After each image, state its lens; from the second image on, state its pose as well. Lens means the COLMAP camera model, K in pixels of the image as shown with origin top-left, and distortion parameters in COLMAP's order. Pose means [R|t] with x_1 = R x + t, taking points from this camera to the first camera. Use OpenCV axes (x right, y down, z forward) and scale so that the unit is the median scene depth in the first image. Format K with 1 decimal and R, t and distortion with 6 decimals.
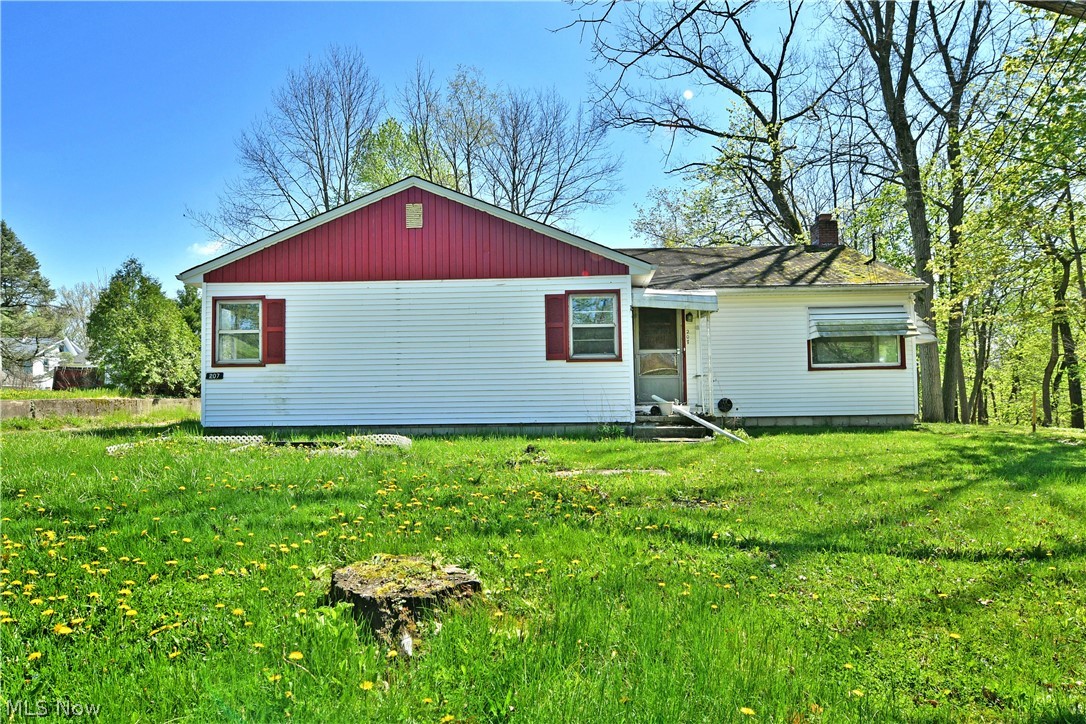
lens RADIAL K [[655.6, 0, 540.6], [0, 655.6, 366.6], [0, 0, 1]] dist [-0.014099, -0.000820]
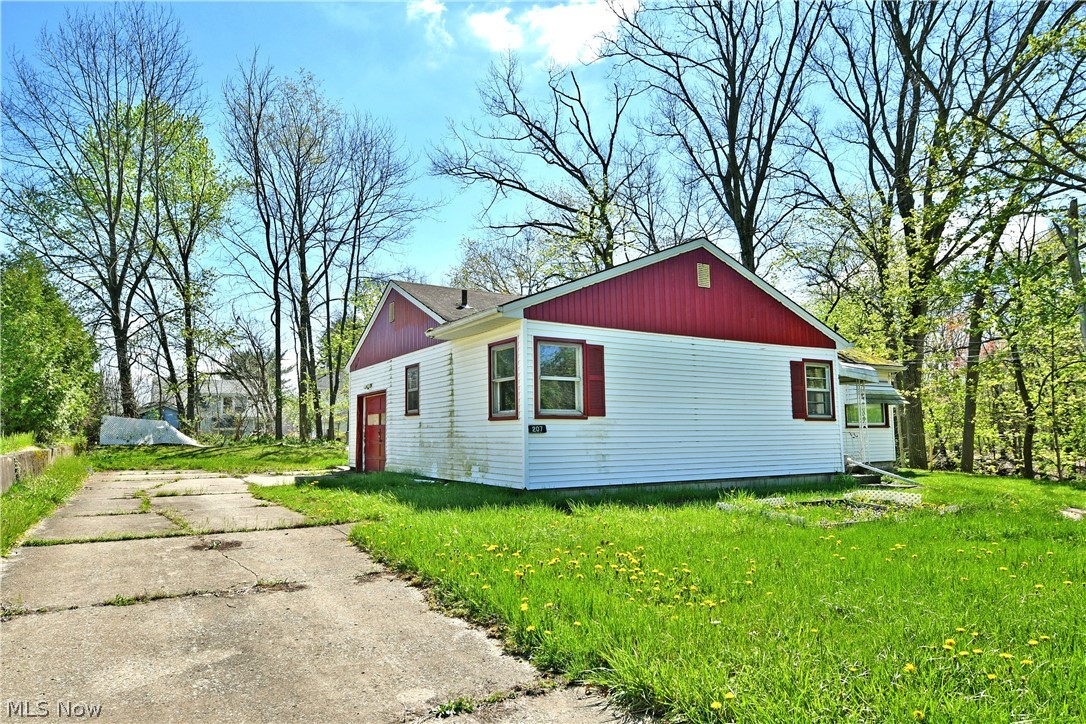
lens RADIAL K [[655.6, 0, 543.4], [0, 655.6, 360.2], [0, 0, 1]] dist [-0.014099, -0.000820]
pose [[0.844235, 0.068512, 0.531576, -0.952354], [-0.031639, 0.996437, -0.078178, -0.008330], [-0.535038, 0.049182, 0.843395, 0.272099]]
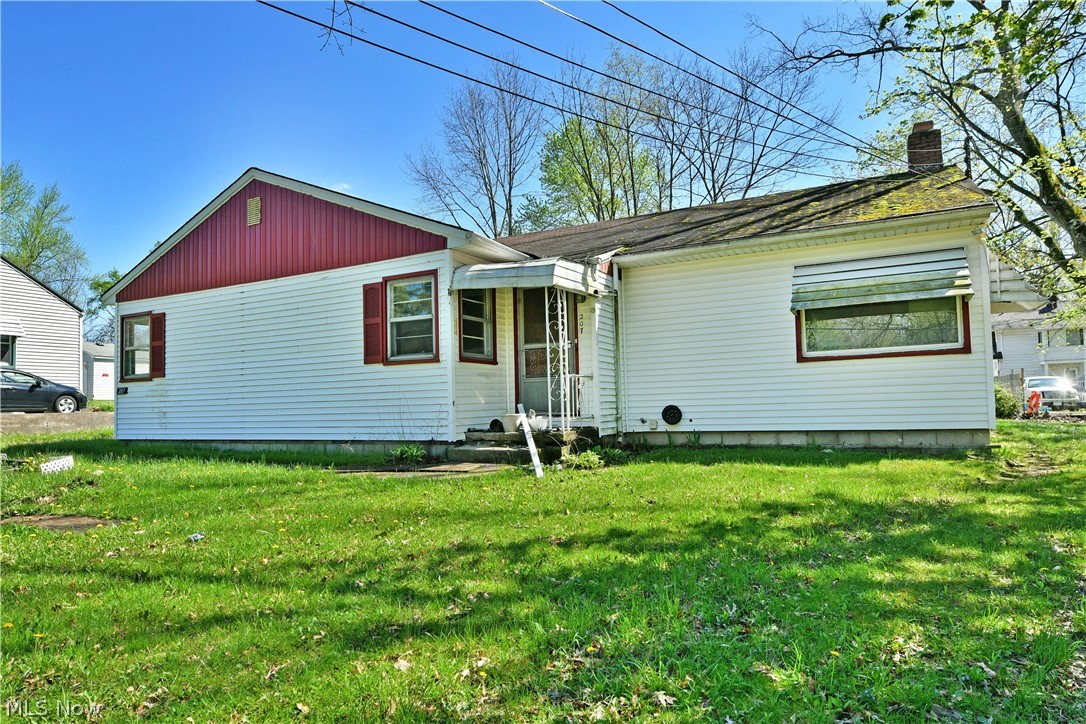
lens RADIAL K [[655.6, 0, 540.1], [0, 655.6, 365.9], [0, 0, 1]] dist [-0.014099, -0.000820]
pose [[0.898128, -0.035951, -0.438261, 0.561575], [0.036590, 0.999306, -0.006992, 0.006008], [0.438208, -0.009756, 0.898821, 0.354695]]
